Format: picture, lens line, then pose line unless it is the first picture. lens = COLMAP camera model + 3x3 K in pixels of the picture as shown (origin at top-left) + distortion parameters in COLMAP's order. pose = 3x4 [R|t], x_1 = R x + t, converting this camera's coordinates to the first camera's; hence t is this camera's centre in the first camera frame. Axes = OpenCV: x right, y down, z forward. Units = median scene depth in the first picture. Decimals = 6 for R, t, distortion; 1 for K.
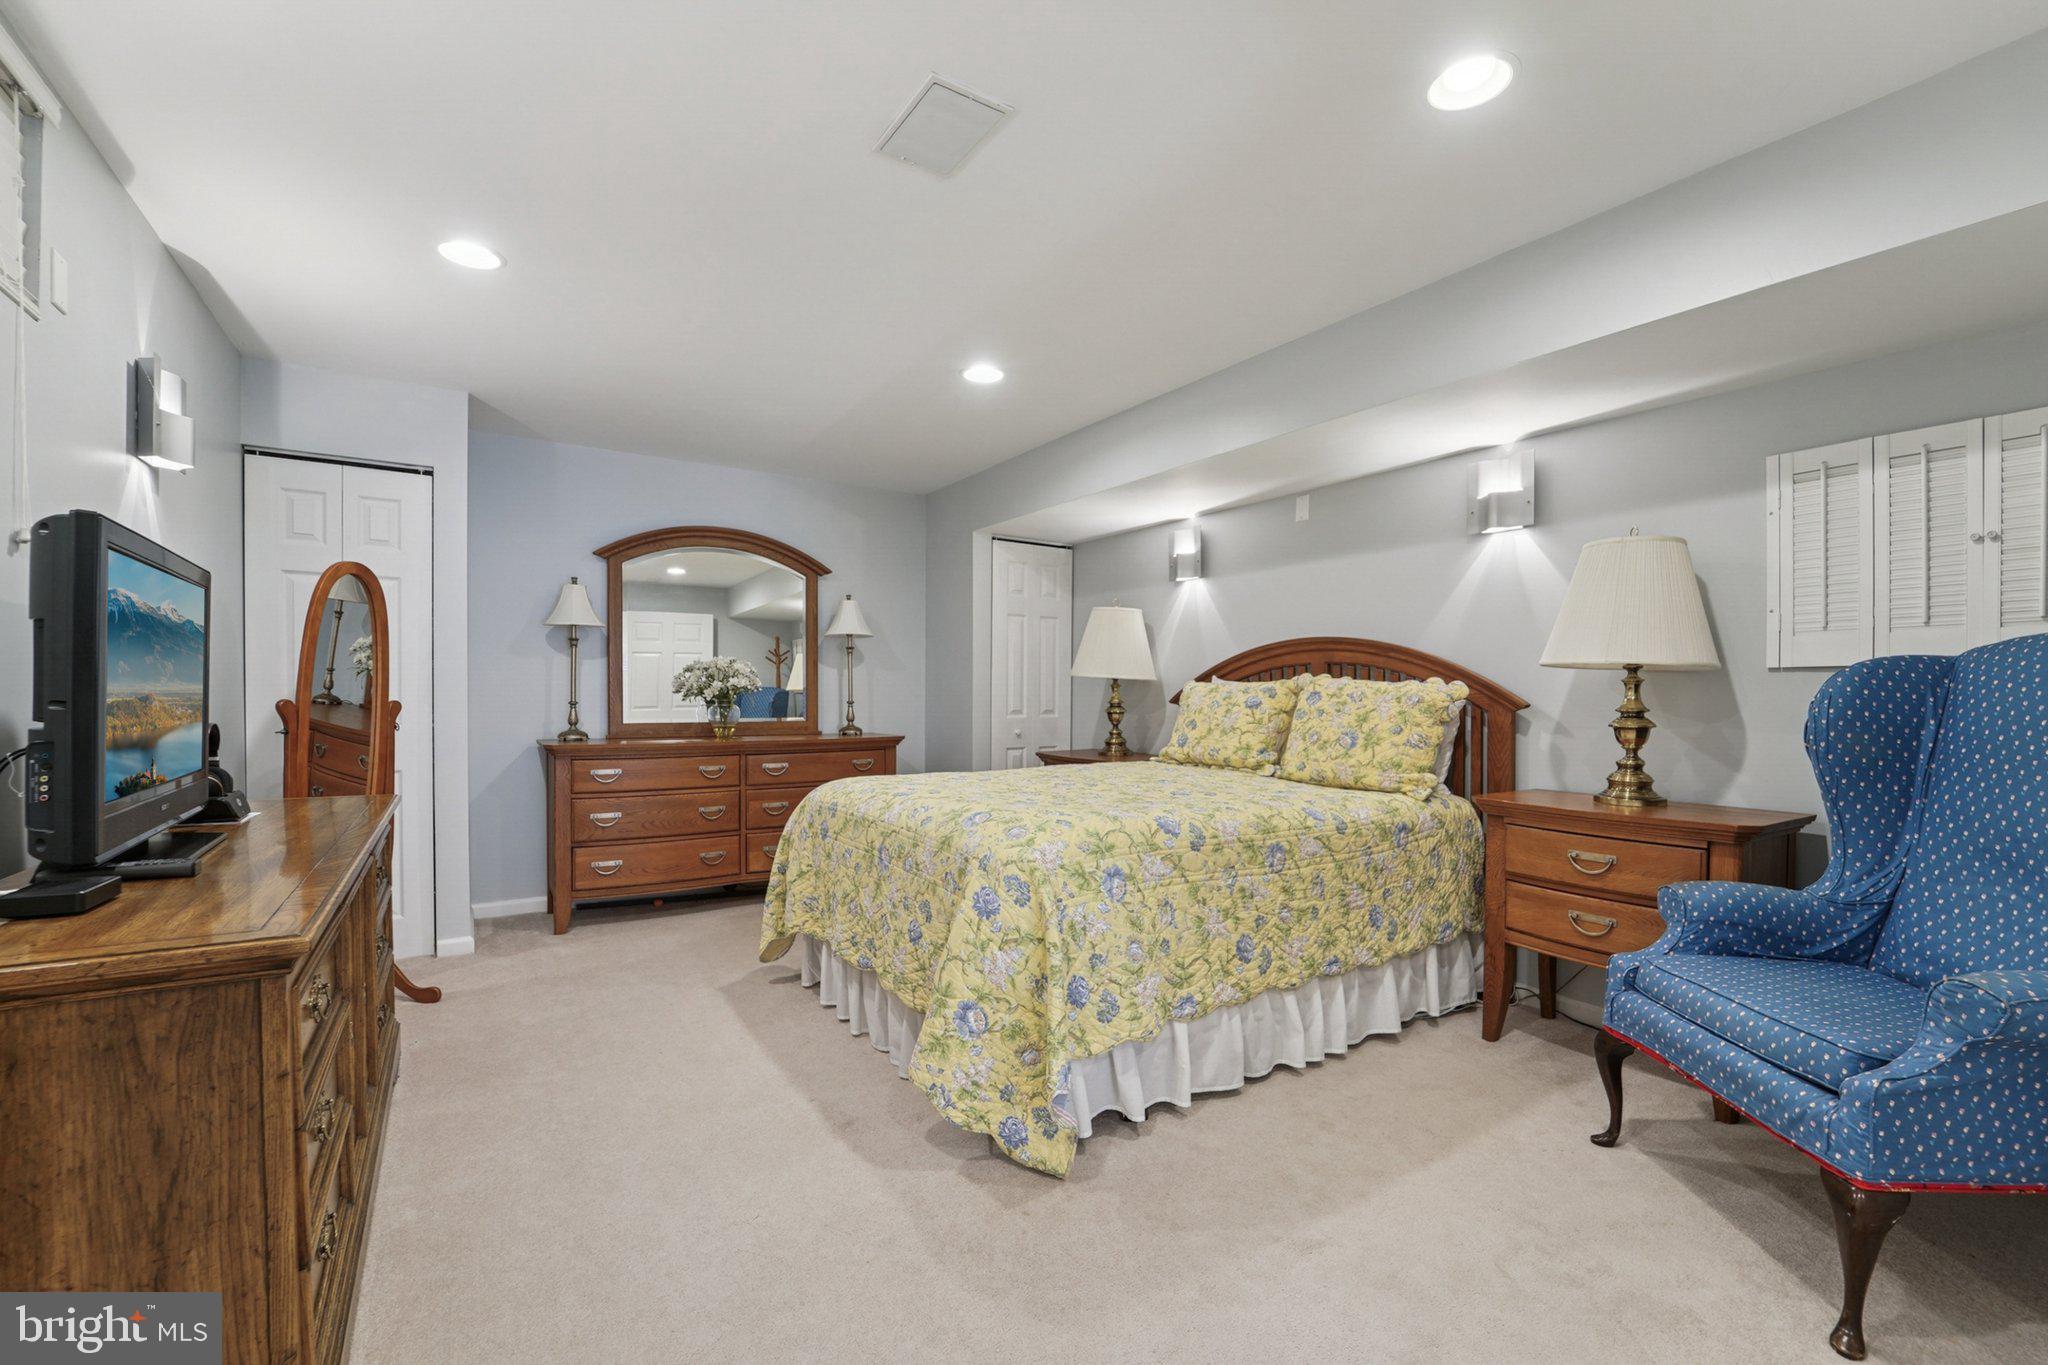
lens RADIAL K [[836.9, 0, 1028.0], [0, 836.9, 684.4], [0, 0, 1]] dist [-0.014246, -0.000003]
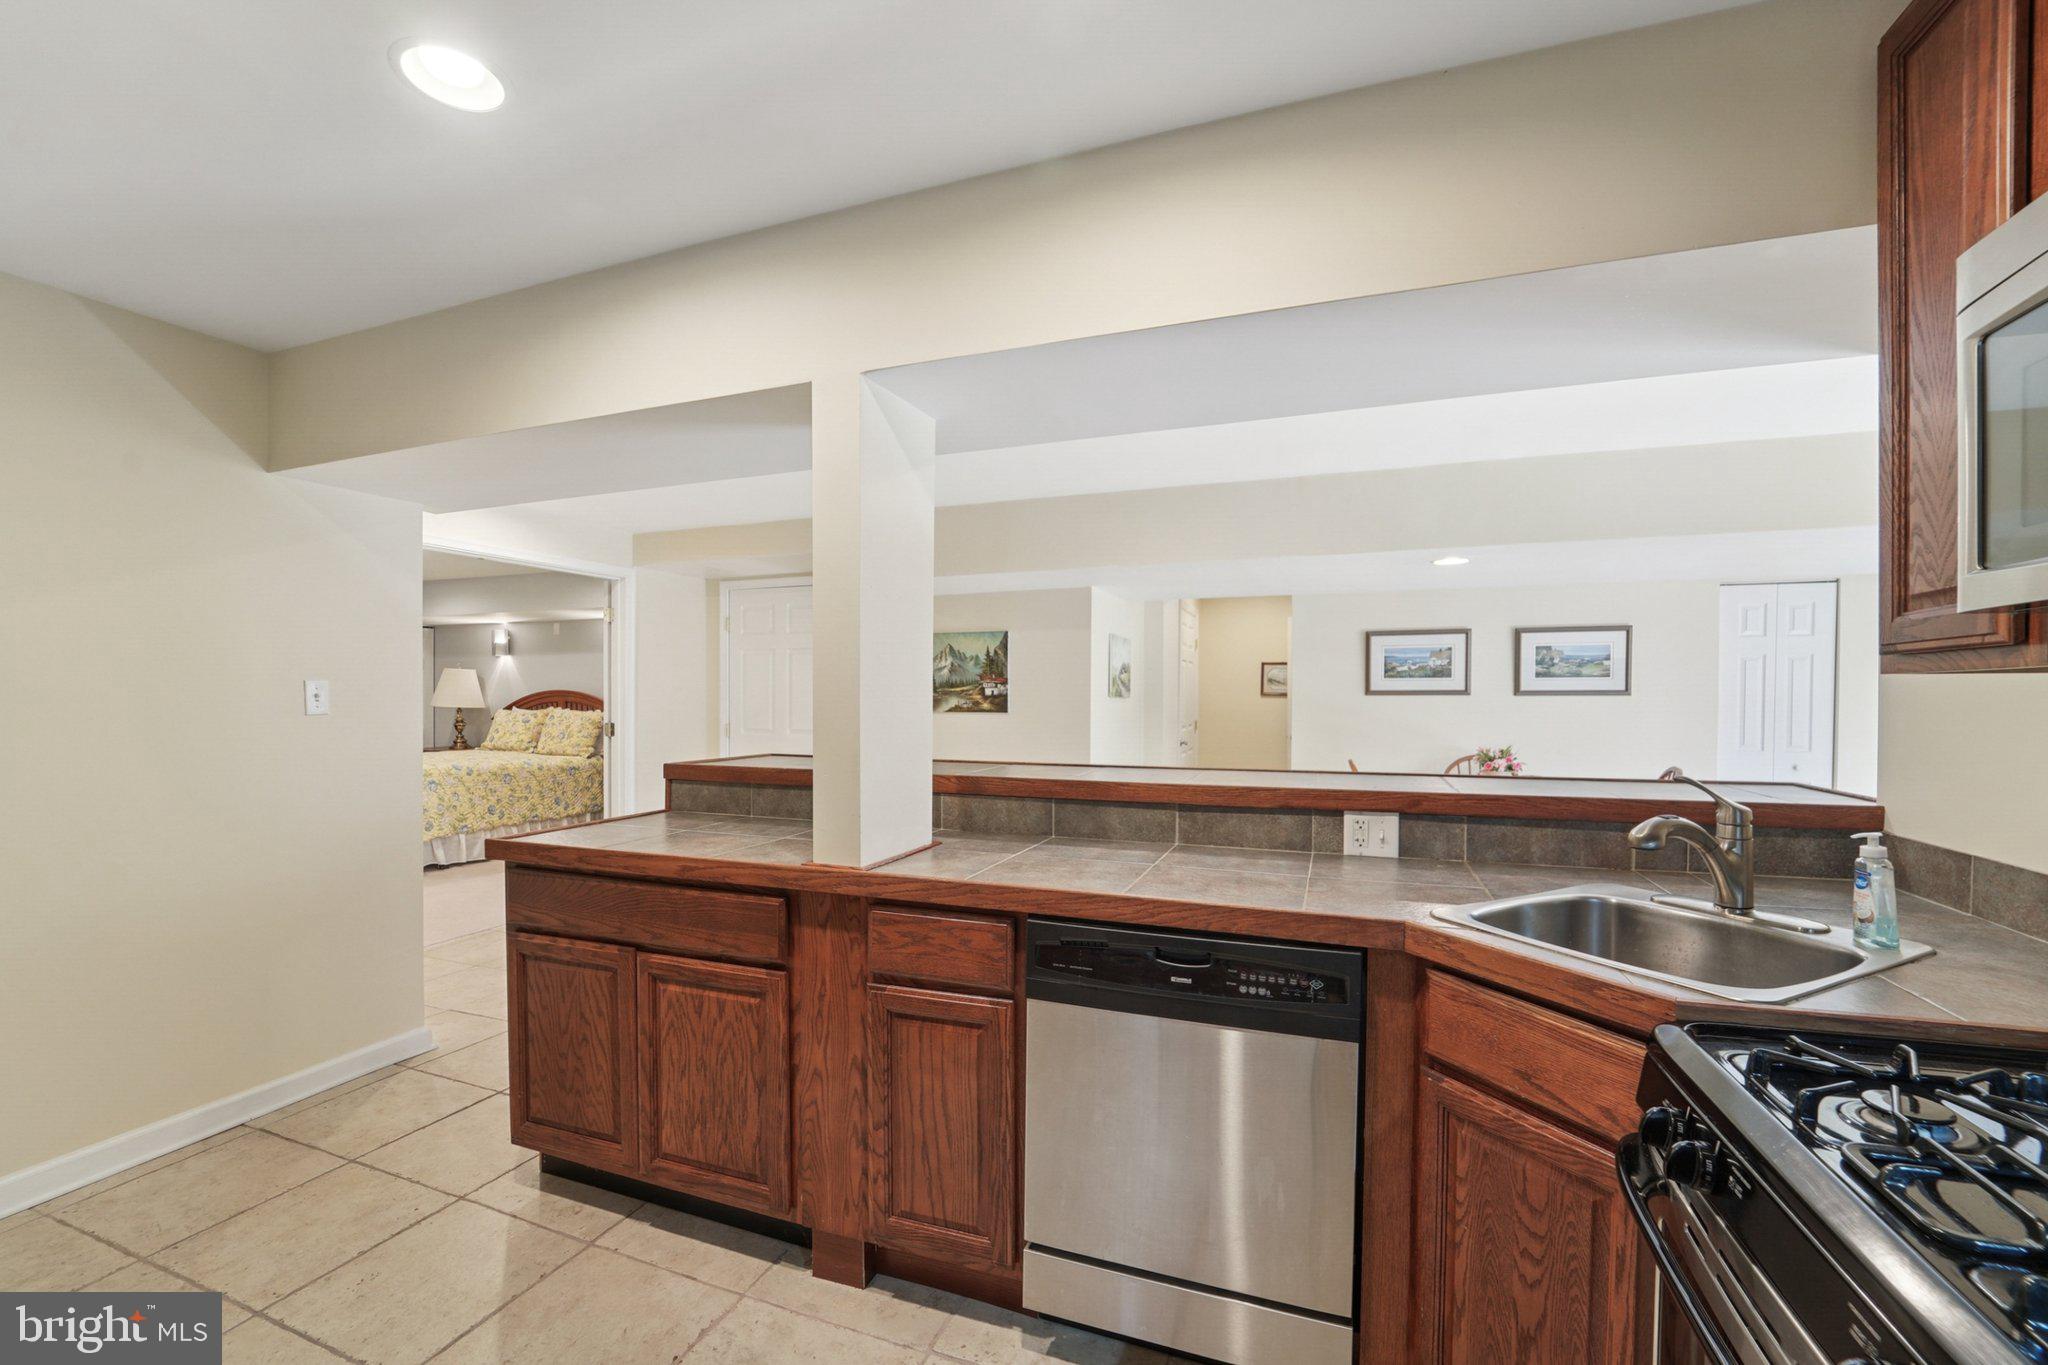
lens RADIAL K [[836.9, 0, 1028.0], [0, 836.9, 684.4], [0, 0, 1]] dist [-0.014246, -0.000003]
pose [[0.802854, 0.000472, 0.596175, 0.024751], [-0.000540, 1.000000, -0.000065, -0.074045], [-0.596175, -0.000270, 0.802854, -1.566482]]
